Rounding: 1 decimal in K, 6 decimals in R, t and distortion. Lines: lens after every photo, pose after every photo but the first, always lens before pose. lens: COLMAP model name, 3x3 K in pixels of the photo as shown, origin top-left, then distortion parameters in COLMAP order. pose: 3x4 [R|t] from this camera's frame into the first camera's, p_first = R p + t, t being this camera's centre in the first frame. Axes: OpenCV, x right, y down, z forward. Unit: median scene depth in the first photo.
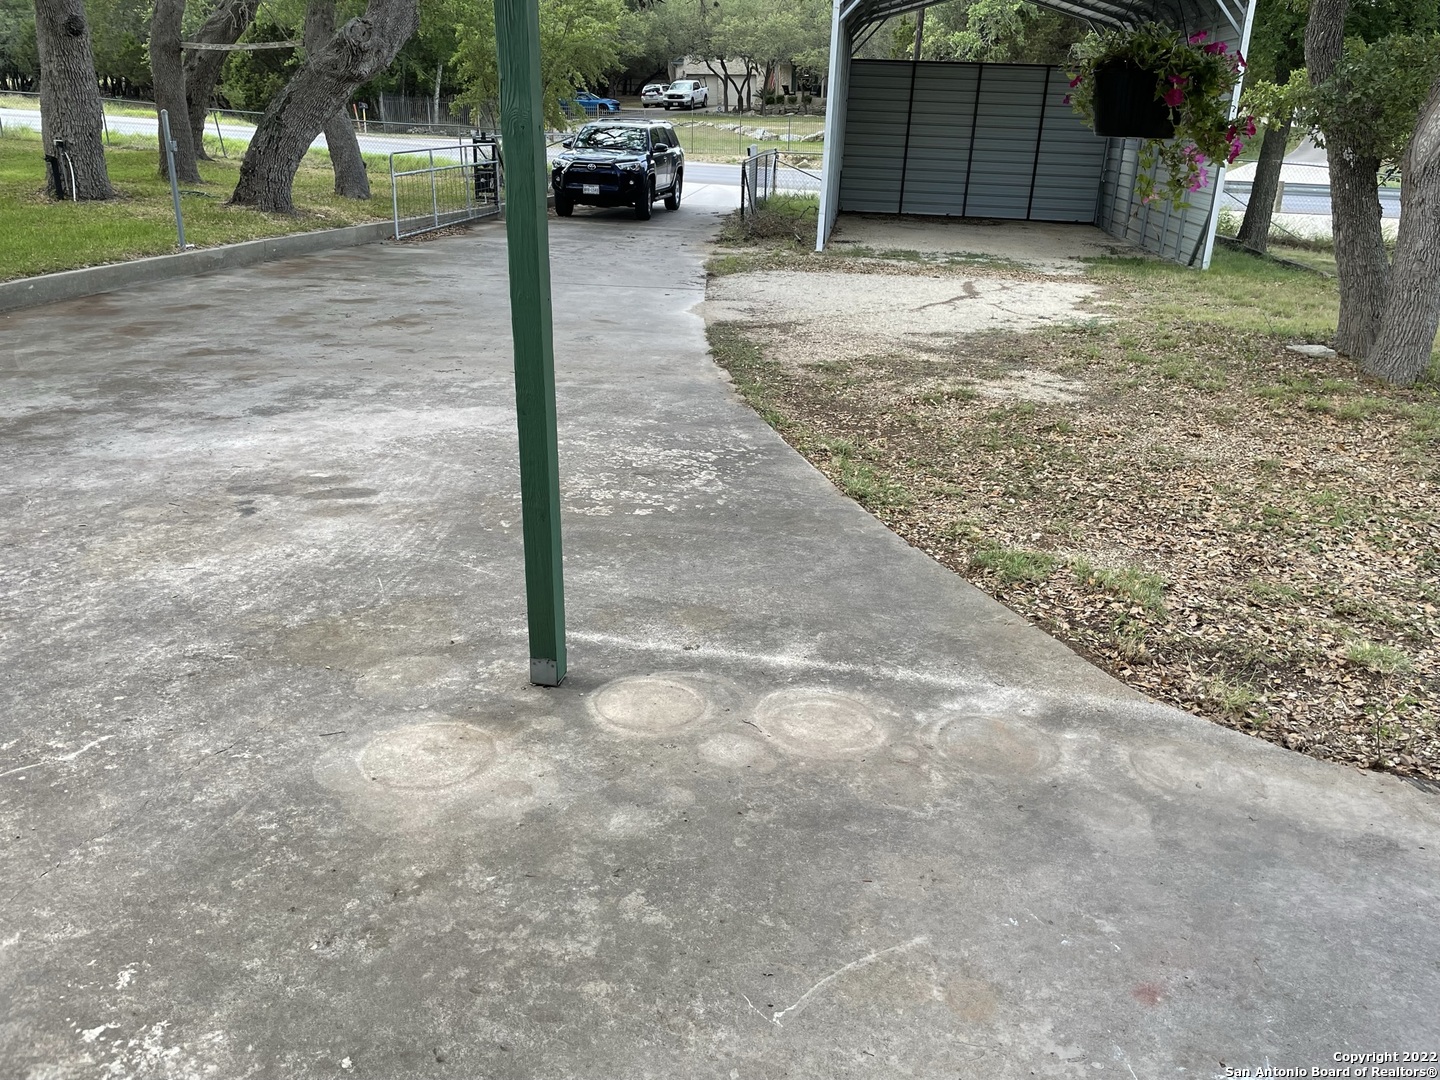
lens RADIAL K [[1071.4, 0, 721.8], [0, 1071.4, 540.0], [0, 0, 1]] dist [0.025342, -0.001260]
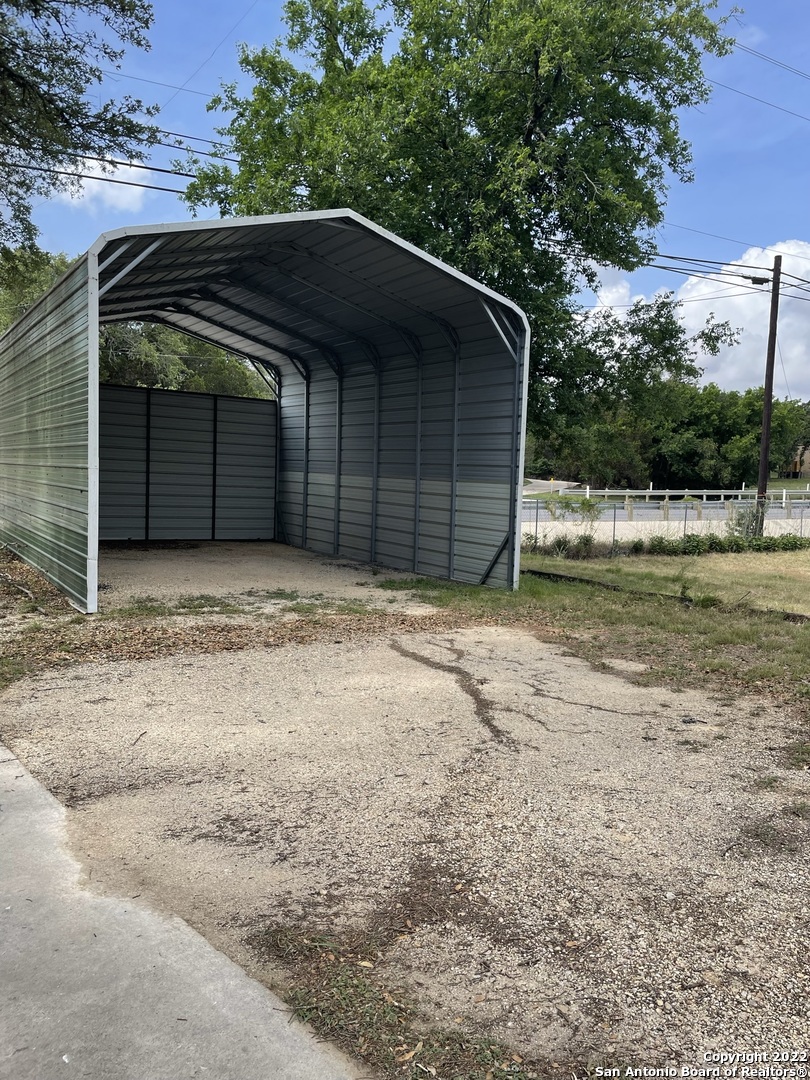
lens RADIAL K [[803.6, 0, 399.4], [0, 803.6, 541.7], [0, 0, 1]] dist [0.025342, -0.001260]
pose [[0.762476, -0.054894, 0.644684, -0.206309], [0.222369, 0.957933, -0.181431, -0.433632], [-0.607604, 0.281695, 0.742607, 1.223489]]
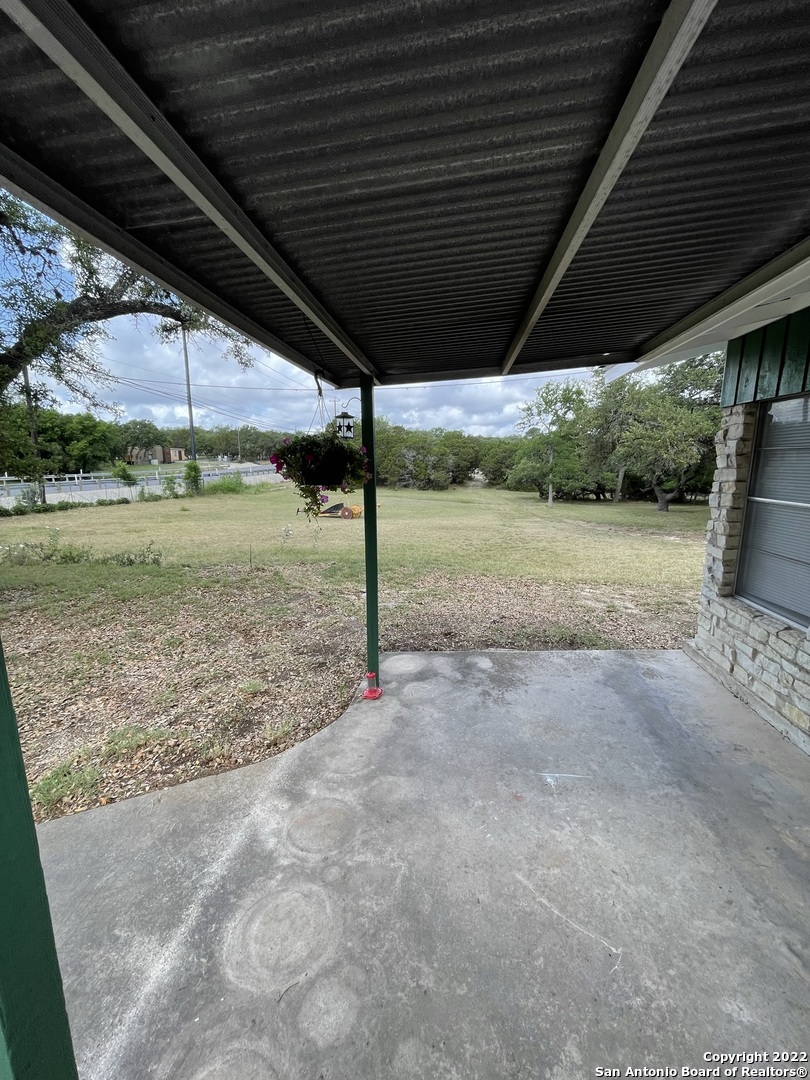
lens RADIAL K [[437.7, 0, 405.9], [0, 437.7, 536.5], [0, 0, 1]] dist [-0.003201, 0.000622]
pose [[-0.069553, -0.180449, 0.981122, -0.151435], [0.360973, 0.912306, 0.193382, -0.135372], [-0.929979, 0.367609, 0.001684, 0.319438]]
